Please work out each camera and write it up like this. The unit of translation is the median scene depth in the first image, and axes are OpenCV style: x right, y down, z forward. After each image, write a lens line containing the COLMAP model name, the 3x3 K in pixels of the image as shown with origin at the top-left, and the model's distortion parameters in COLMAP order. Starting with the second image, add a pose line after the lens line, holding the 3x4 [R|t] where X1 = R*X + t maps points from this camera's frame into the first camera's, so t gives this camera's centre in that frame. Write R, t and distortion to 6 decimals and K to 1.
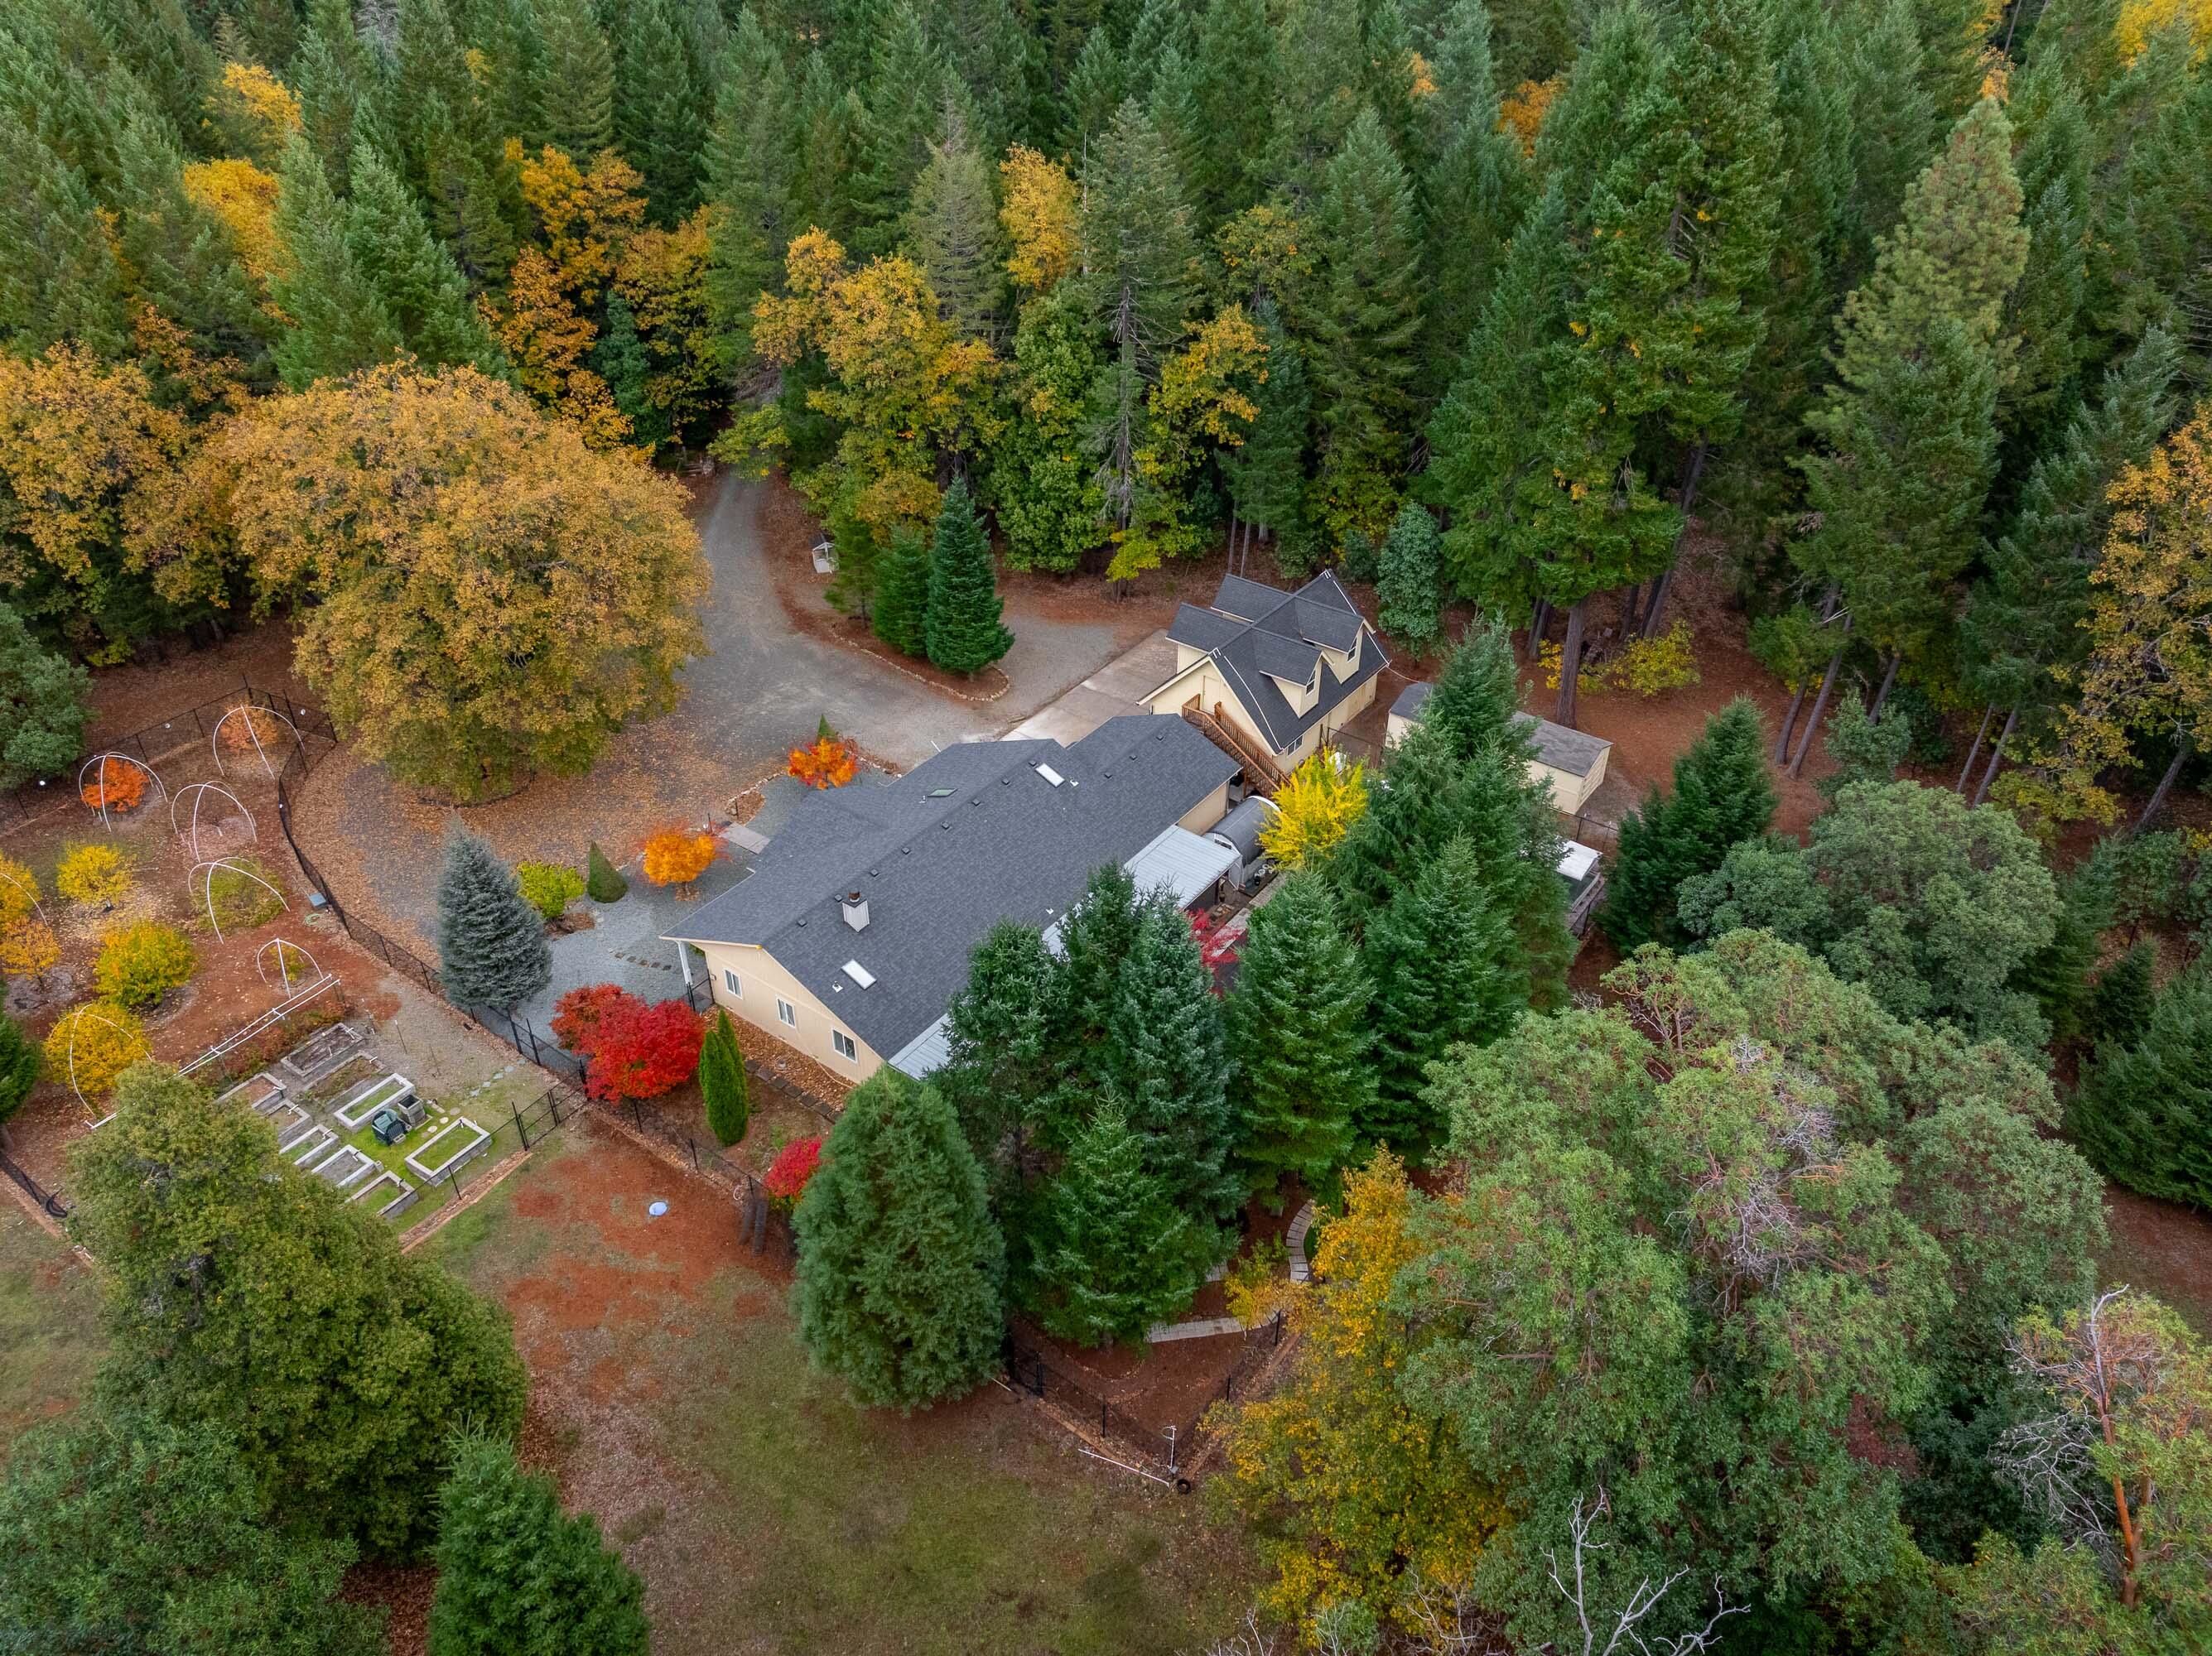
lens RADIAL K [[1593.9, 0, 1106.5], [0, 1593.9, 839.2], [0, 0, 1]] dist [-0.026063, 0.000413]
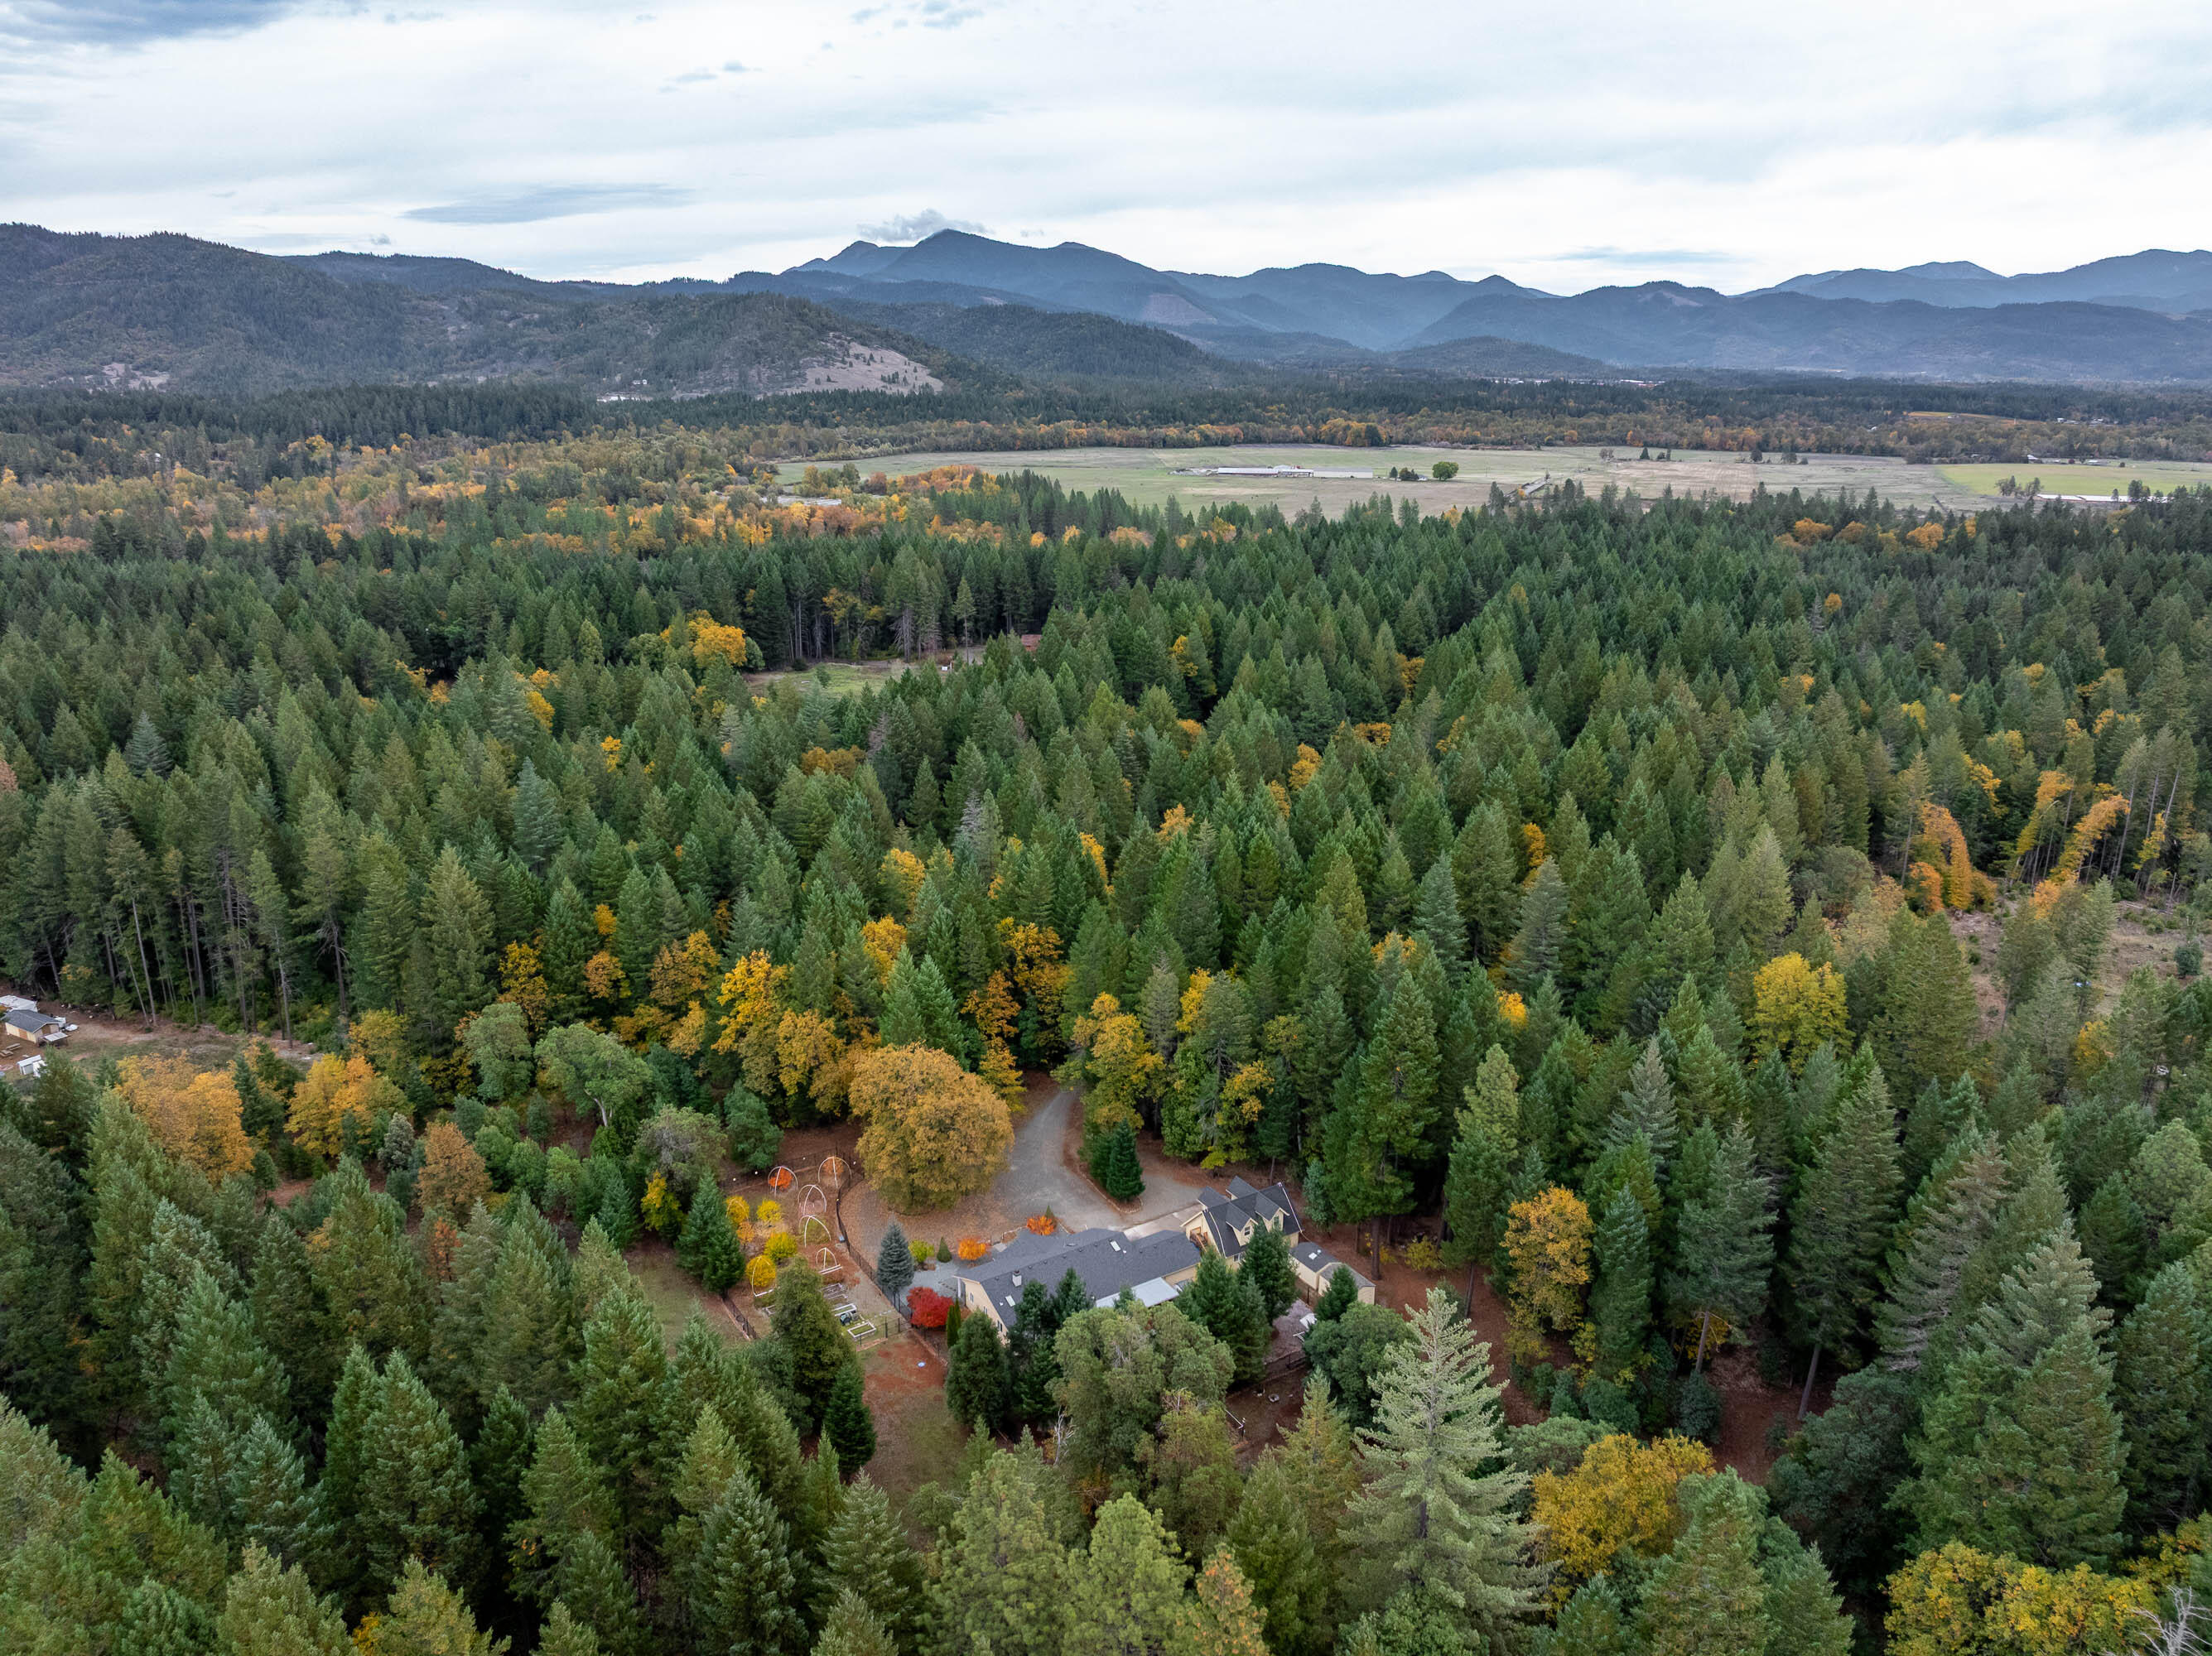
lens RADIAL K [[1593.9, 0, 1106.5], [0, 1593.9, 839.2], [0, 0, 1]] dist [-0.026063, 0.000413]
pose [[0.935583, 0.111729, -0.334965, 0.708452], [-0.208875, 0.939968, -0.269874, 0.035548], [0.284704, 0.322455, 0.902755, -1.442099]]
